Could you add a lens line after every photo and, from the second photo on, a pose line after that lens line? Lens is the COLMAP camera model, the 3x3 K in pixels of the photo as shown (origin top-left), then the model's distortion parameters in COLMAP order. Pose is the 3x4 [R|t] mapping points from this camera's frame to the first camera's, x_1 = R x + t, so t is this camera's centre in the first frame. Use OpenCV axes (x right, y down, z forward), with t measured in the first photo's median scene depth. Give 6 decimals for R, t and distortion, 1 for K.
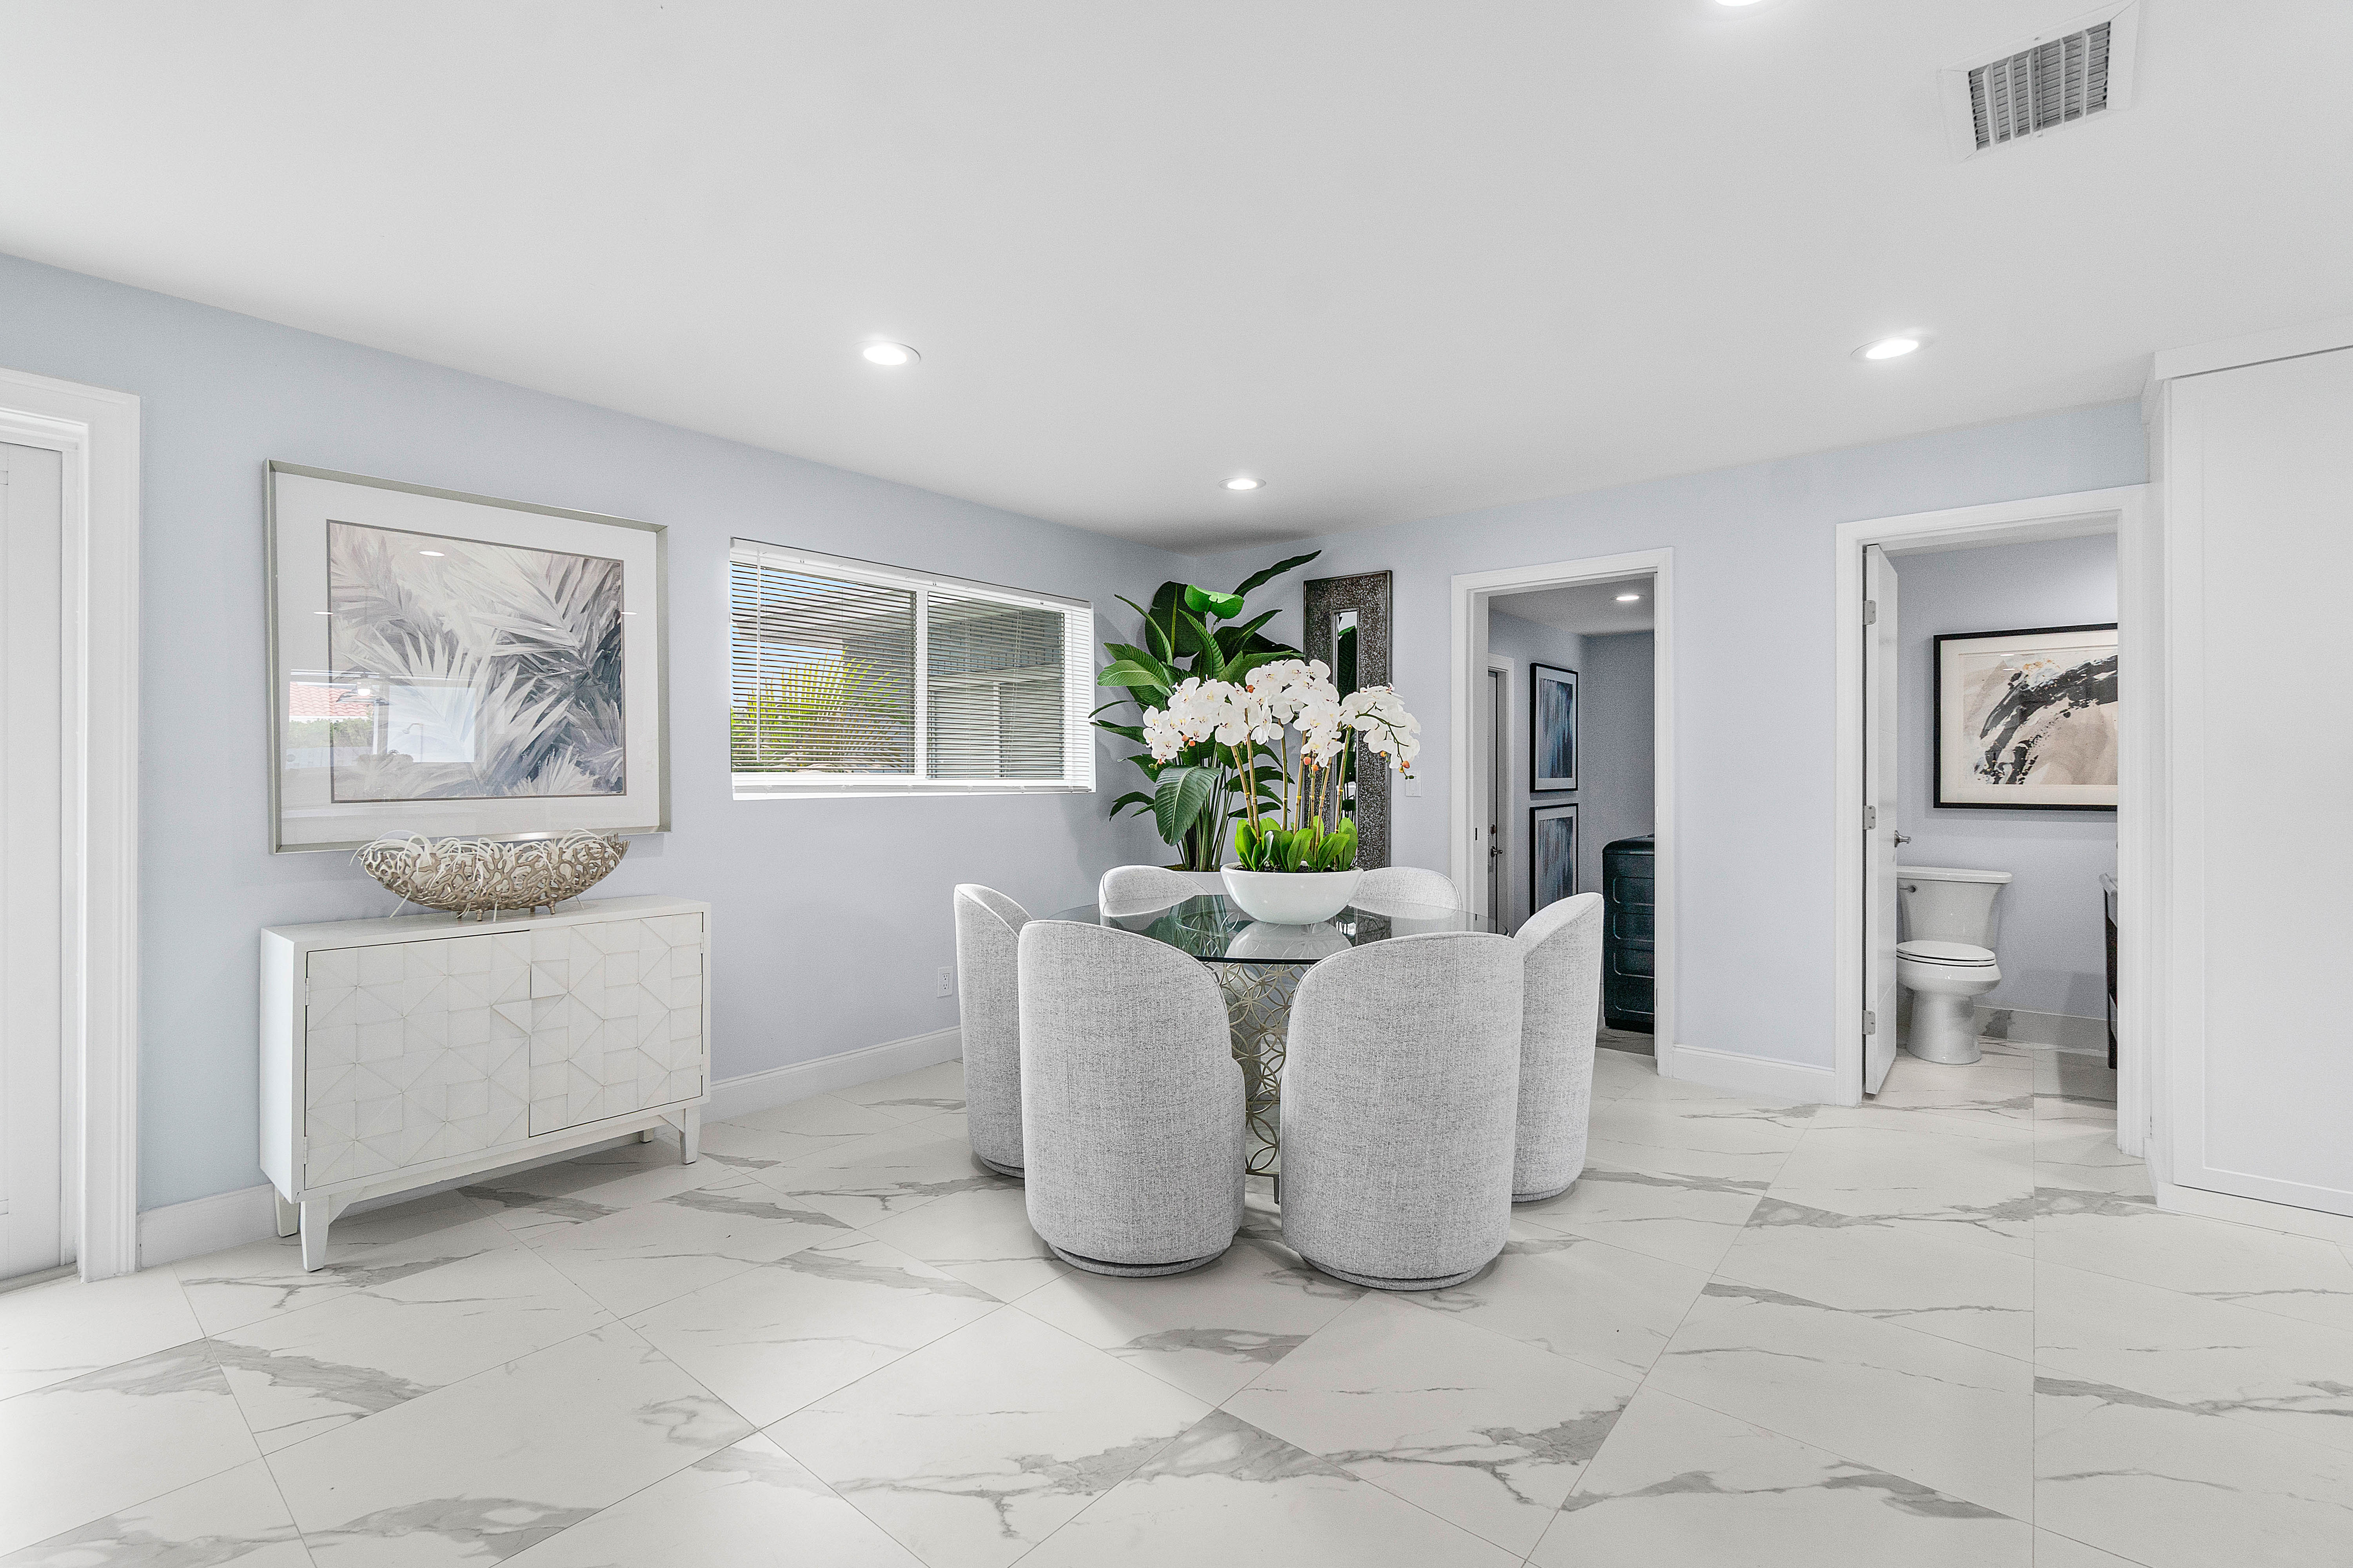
lens RADIAL K [[1044.3, 0, 1180.0], [0, 1044.3, 775.6], [0, 0, 1]] dist [-0.004331, 0.000043]
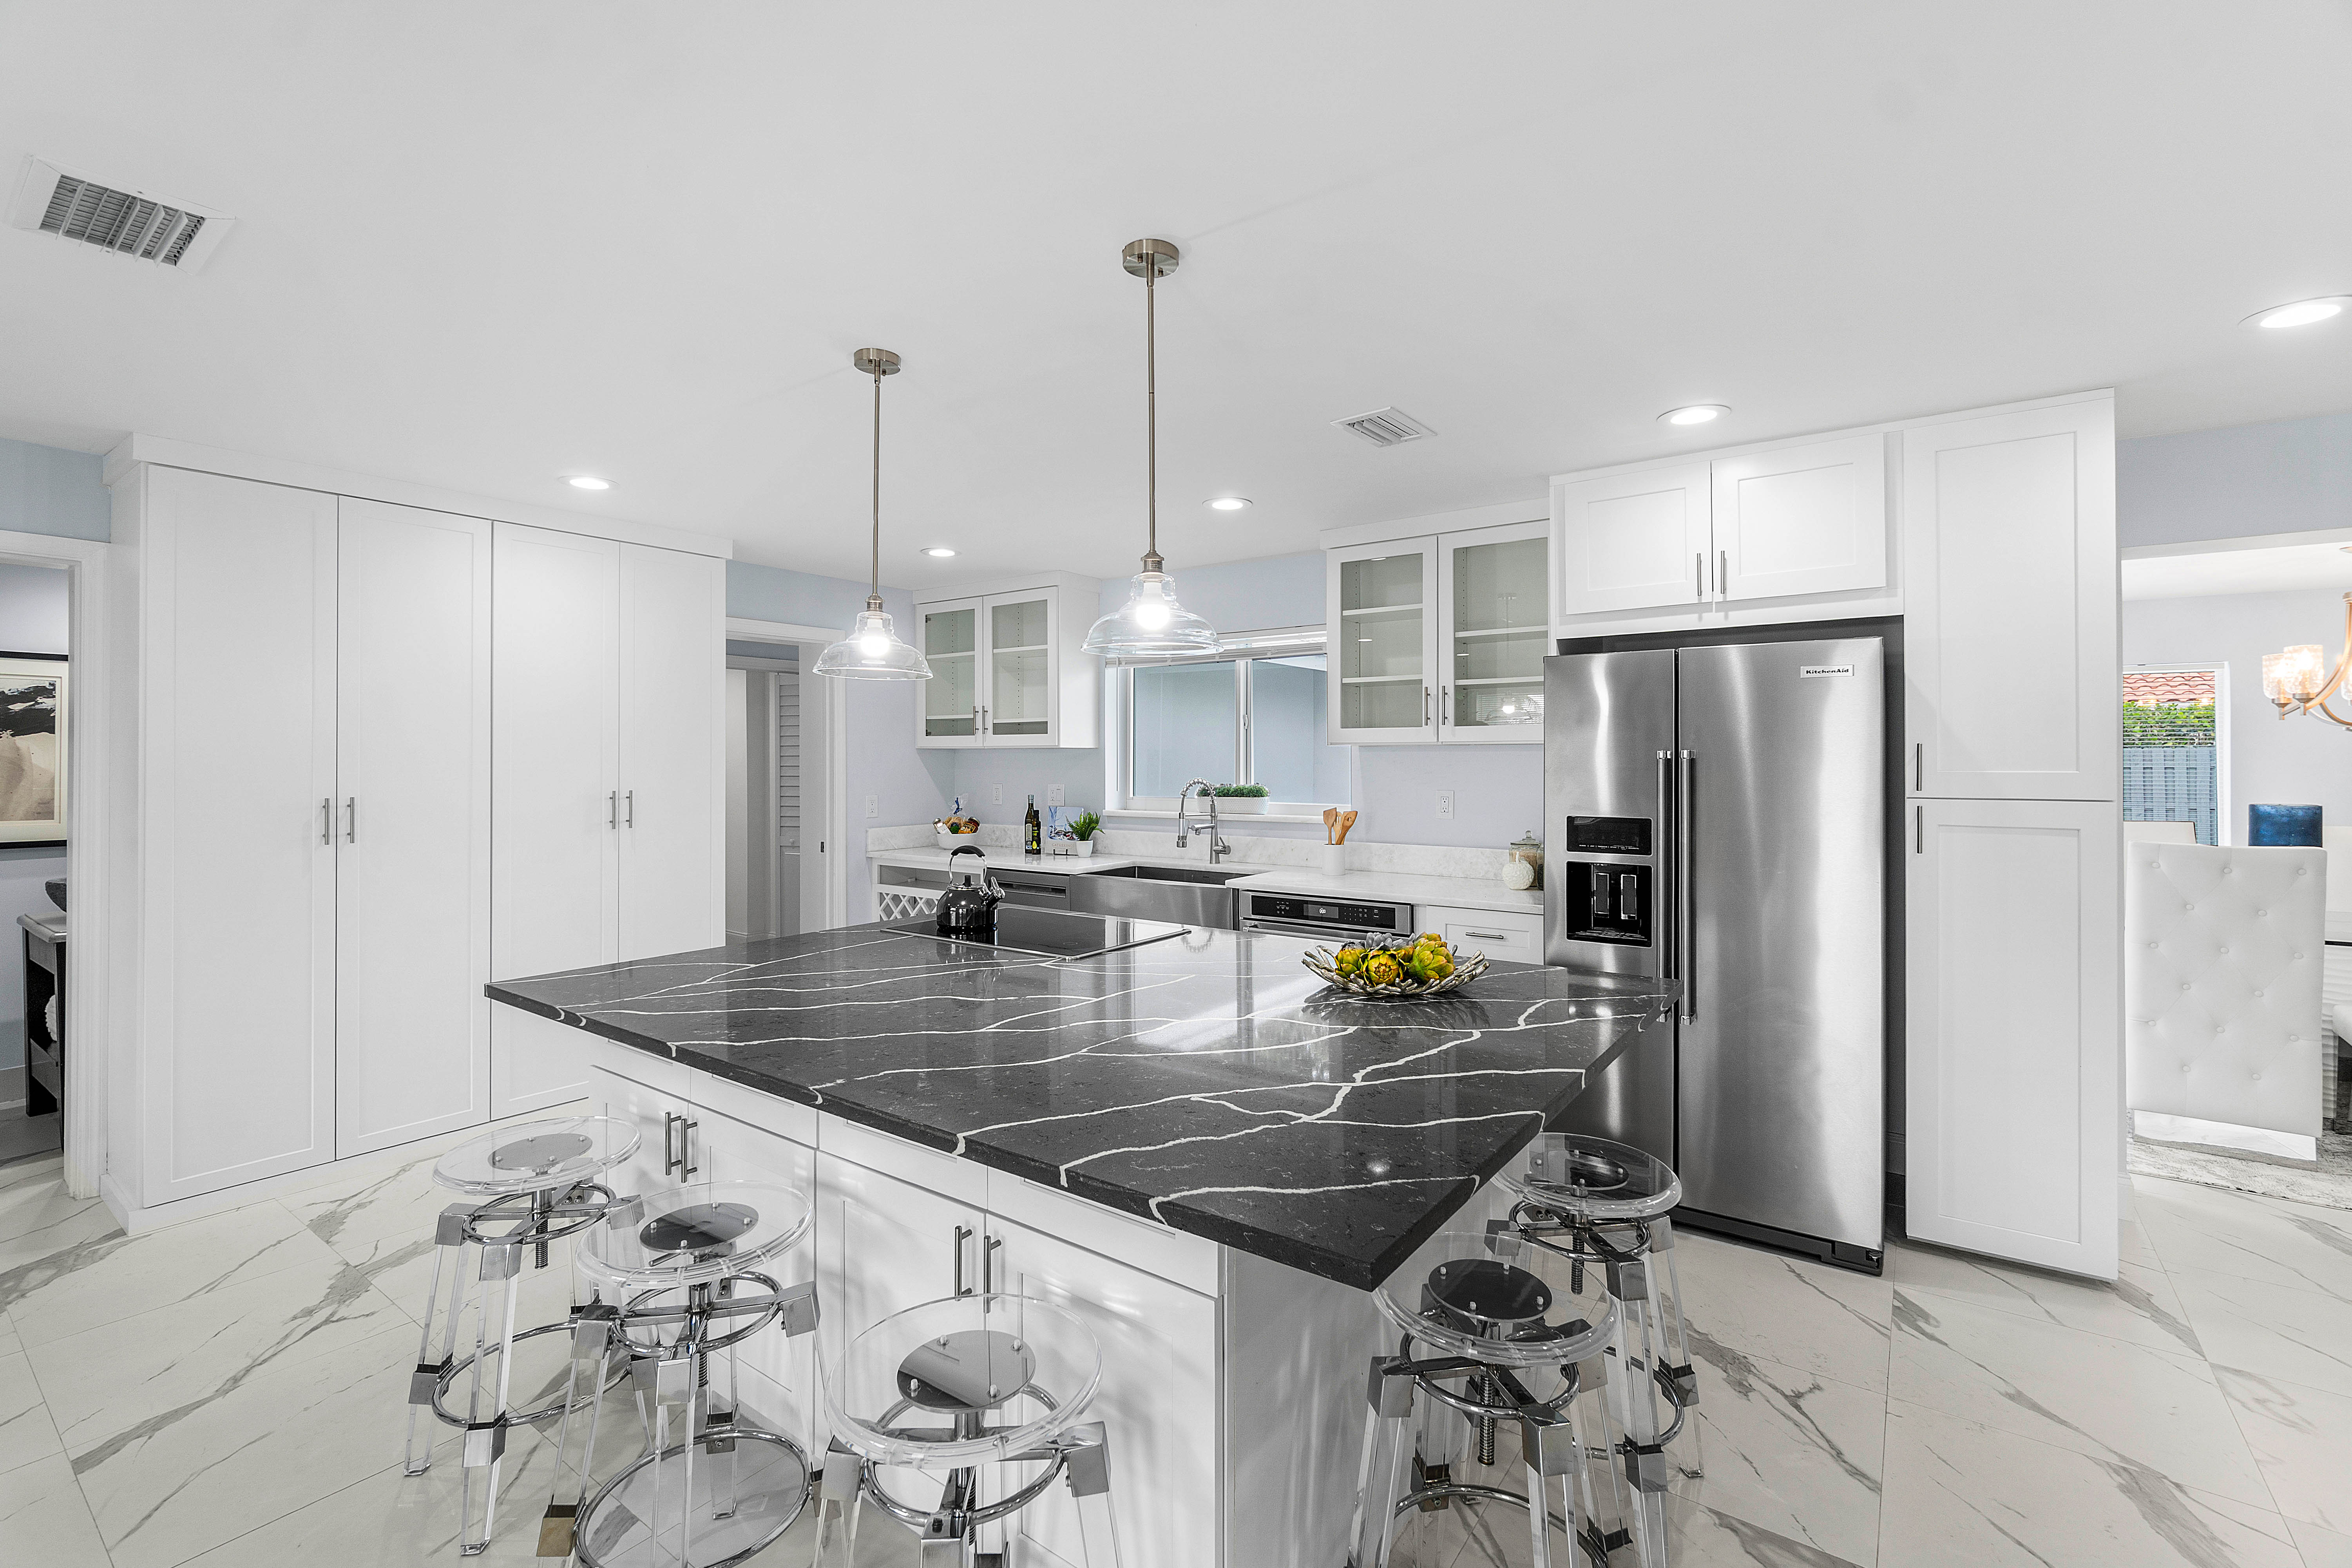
lens RADIAL K [[1020.8, 0, 1175.8], [0, 1020.8, 762.0], [0, 0, 1]] dist [-0.000644, 0.000452]
pose [[-0.054632, 0.000904, 0.998506, -0.131950], [0.000656, 0.999999, -0.000869, -0.056162], [-0.998506, 0.000608, -0.054632, -0.004678]]
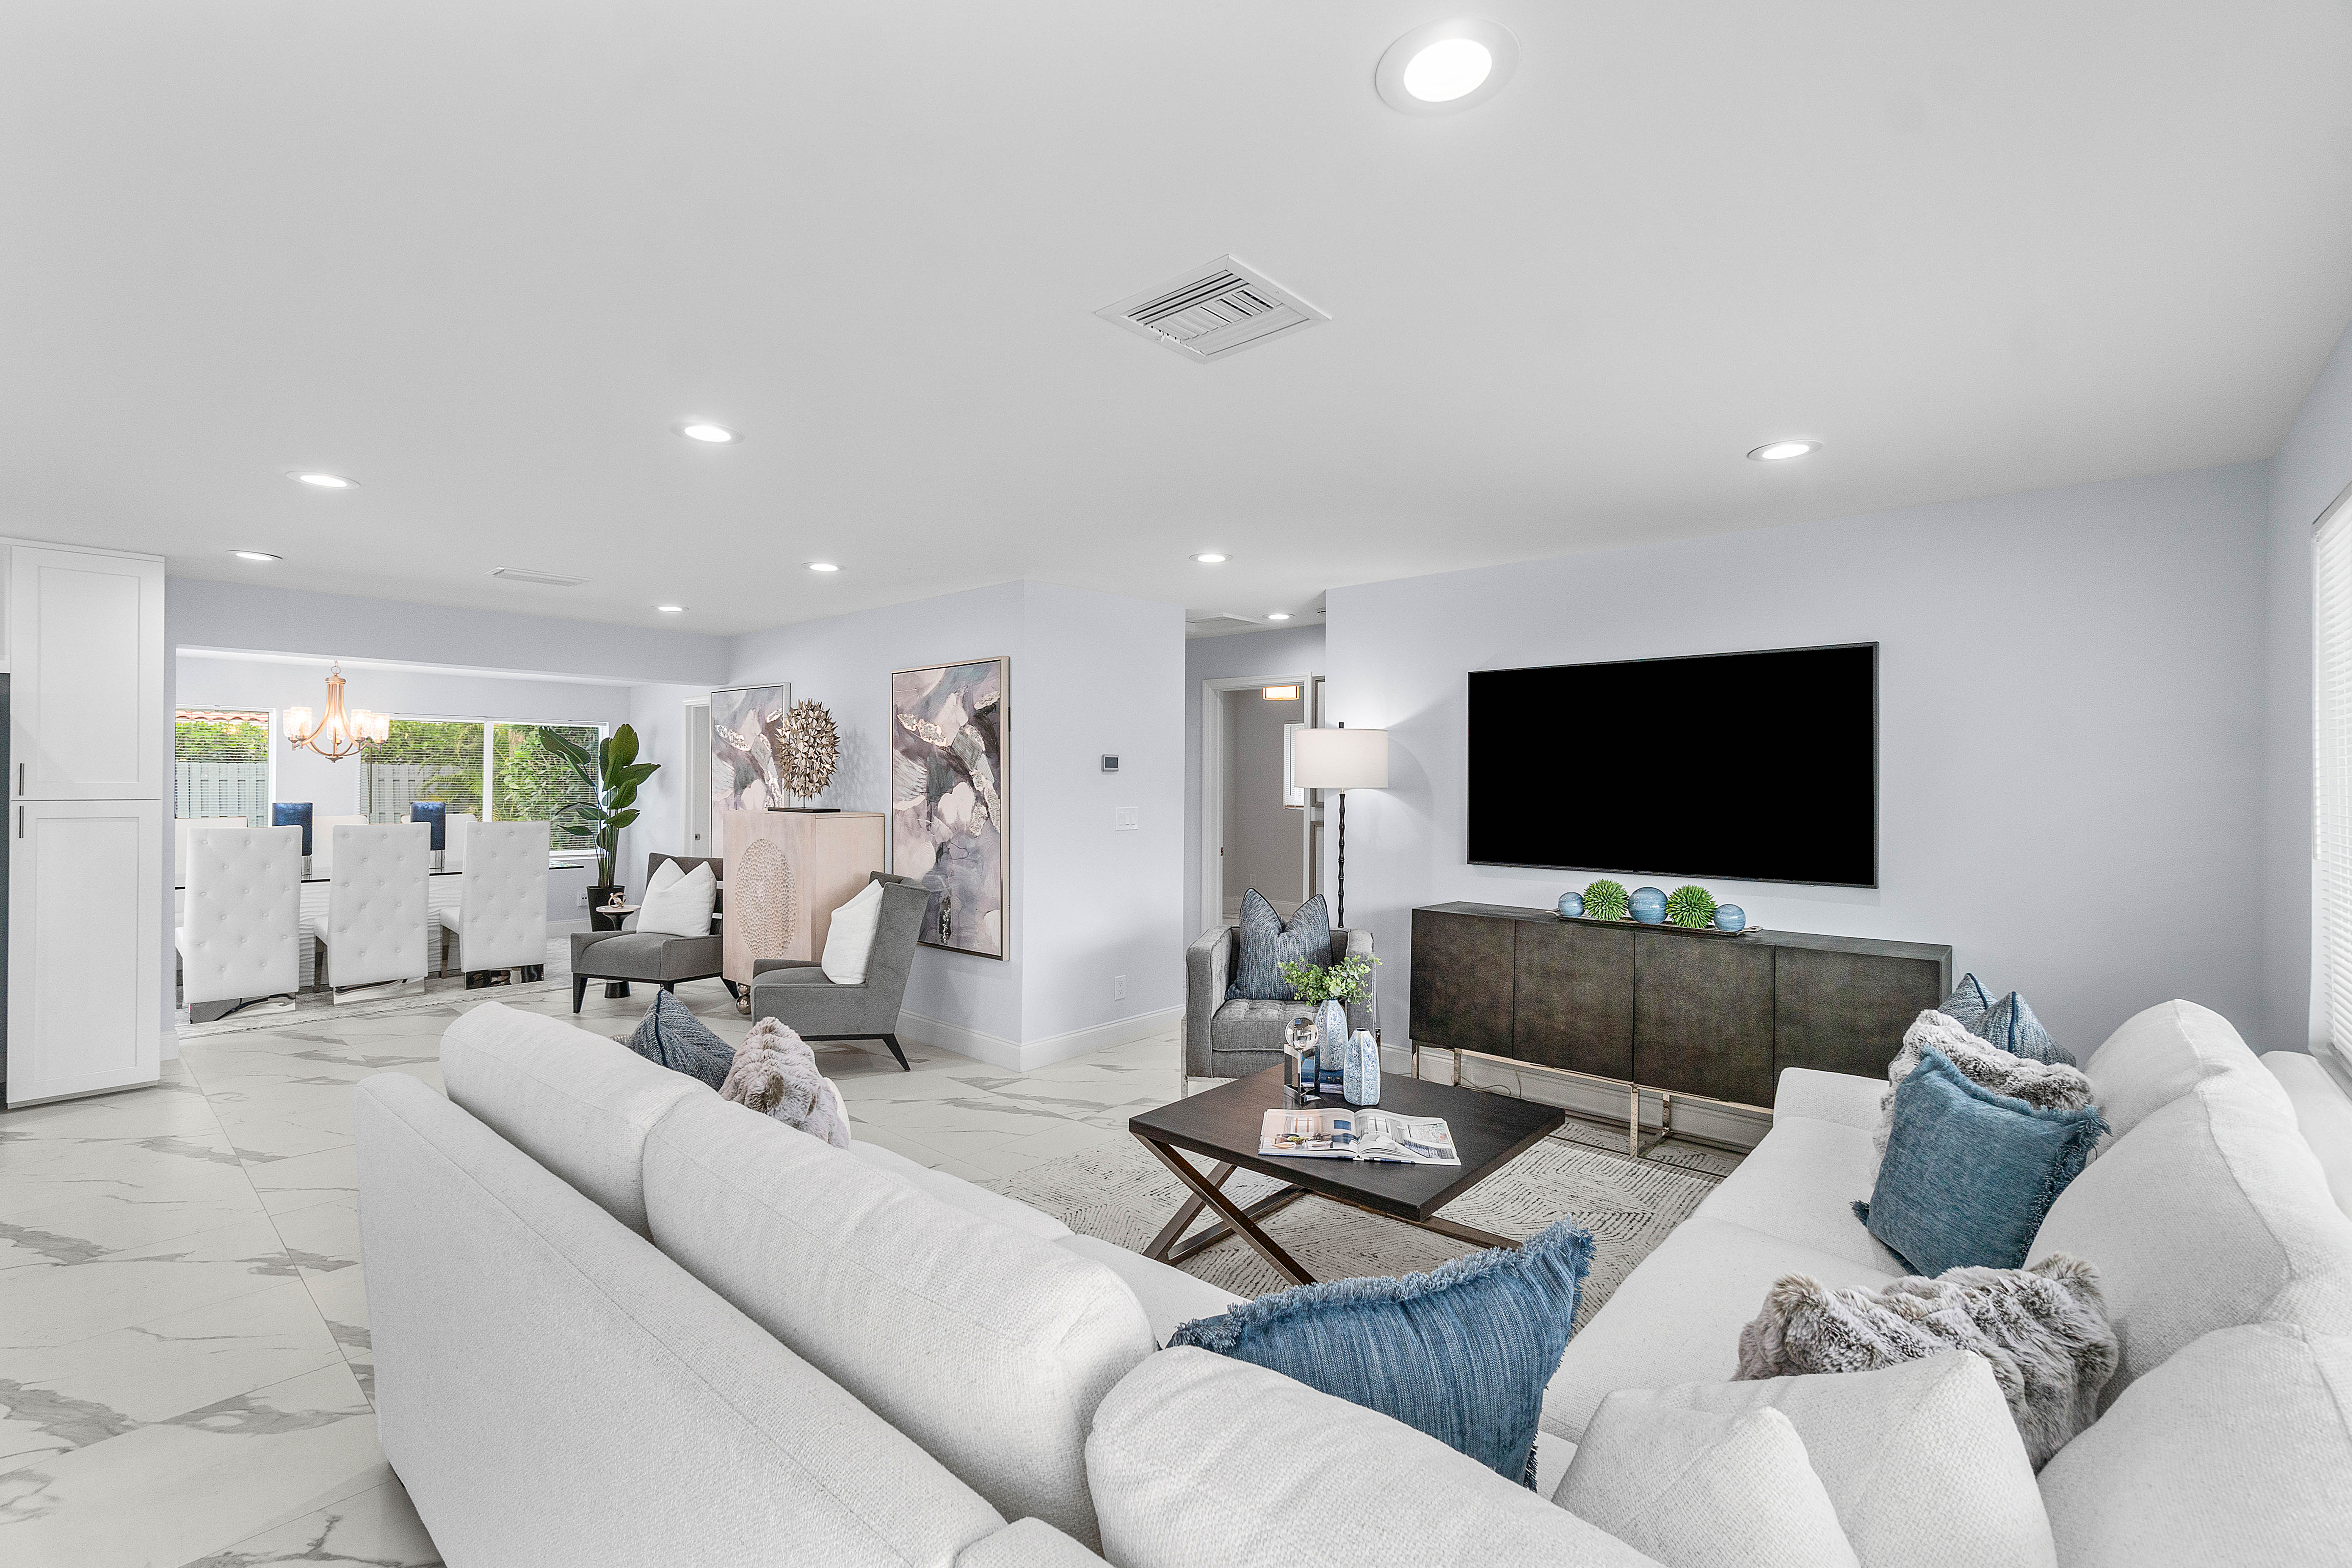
lens RADIAL K [[1022.5, 0, 1162.8], [0, 1022.5, 778.8], [0, 0, 1]] dist [-0.001850, 0.000166]
pose [[-0.998936, -0.006580, 0.045654, -0.756998], [-0.006586, 0.999978, 0.000019, -0.062659], [-0.045653, -0.000282, -0.998957, 0.504712]]
